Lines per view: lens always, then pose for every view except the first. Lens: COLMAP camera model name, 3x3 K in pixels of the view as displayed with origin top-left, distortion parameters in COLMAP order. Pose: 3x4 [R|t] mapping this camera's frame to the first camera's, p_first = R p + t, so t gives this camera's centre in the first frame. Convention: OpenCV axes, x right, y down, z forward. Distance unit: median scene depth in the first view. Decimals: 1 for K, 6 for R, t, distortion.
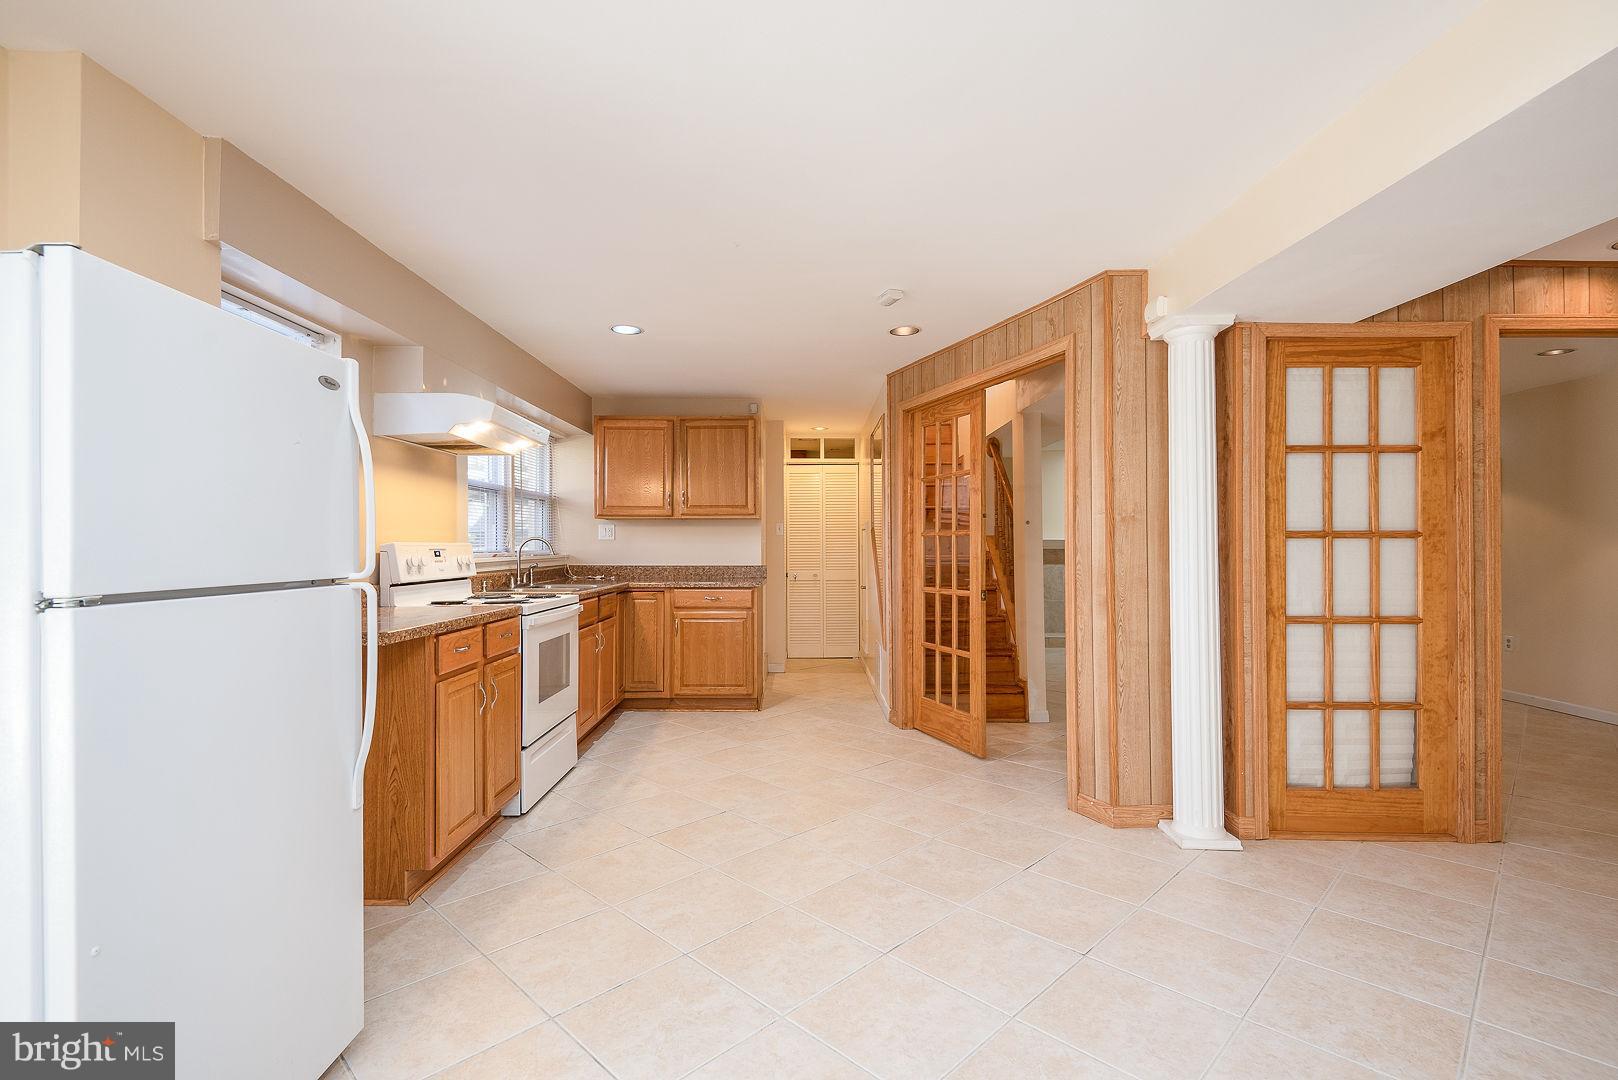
lens RADIAL K [[633.7, 0, 831.6], [0, 633.7, 537.9], [0, 0, 1]] dist [-0.000949, -0.000199]
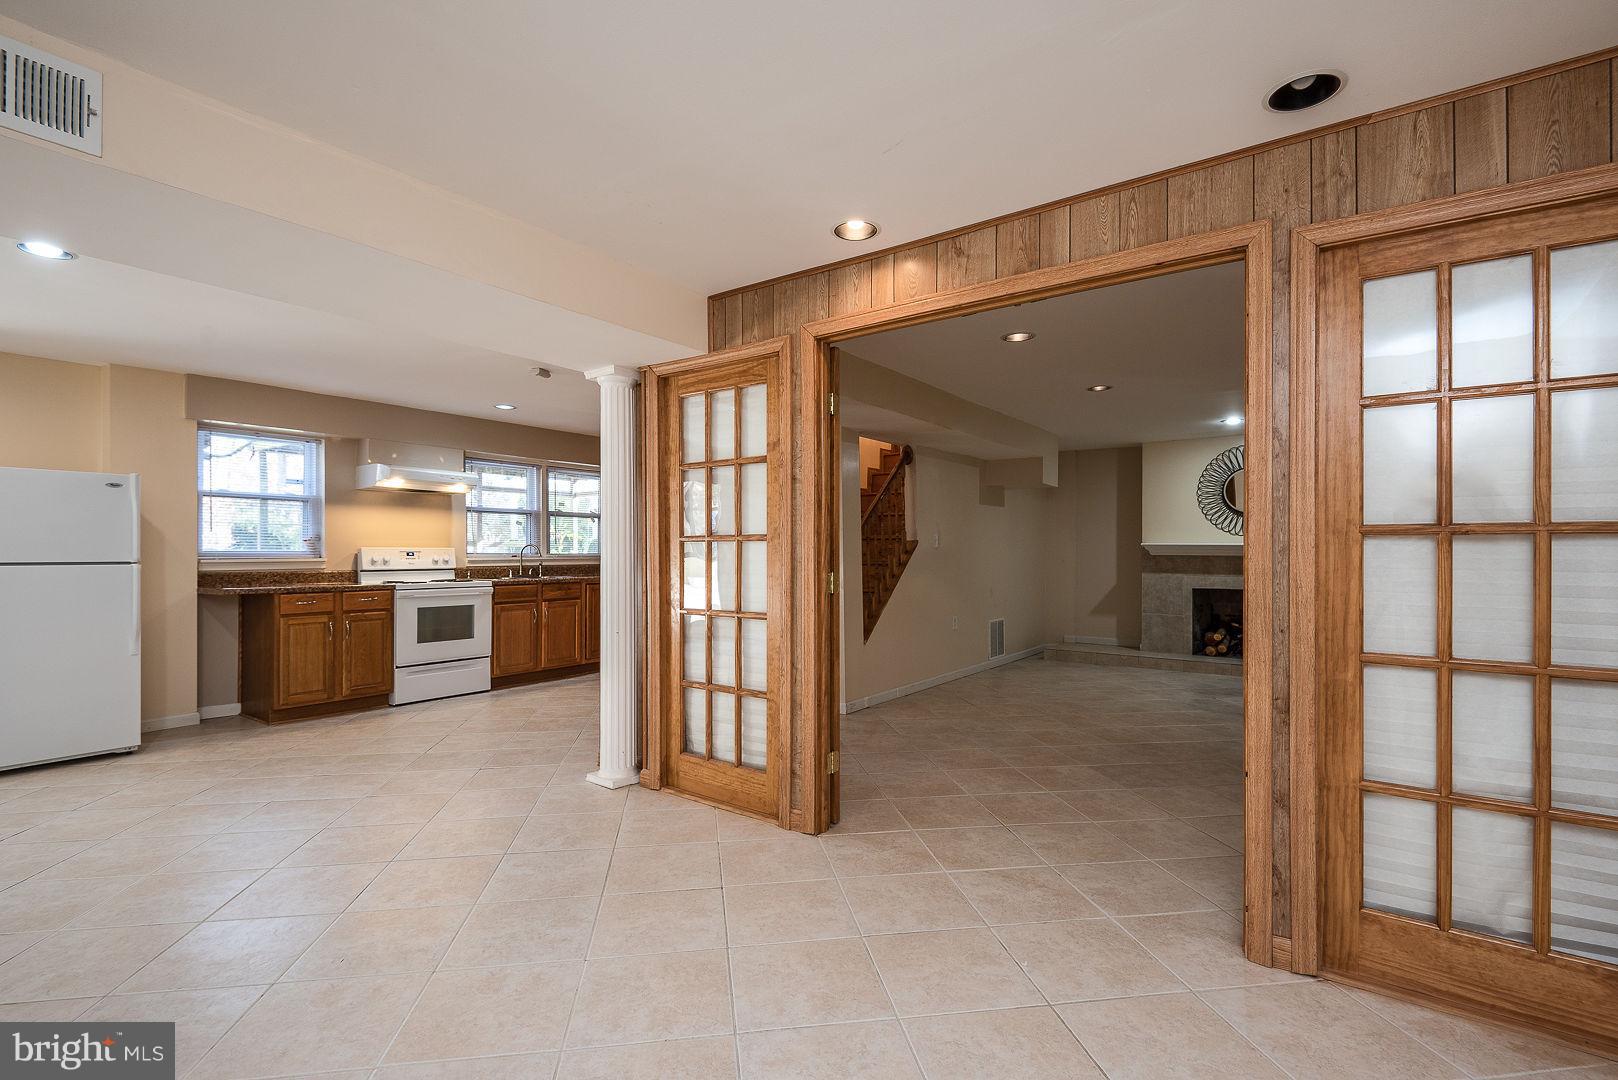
lens RADIAL K [[744.9, 0, 806.8], [0, 744.9, 548.7], [0, 0, 1]] dist [0.001054, -0.000291]
pose [[0.803922, -0.001870, -0.594732, 1.169910], [0.007239, 0.999952, 0.006641, 0.003802], [0.594691, -0.009644, 0.803897, 0.011408]]
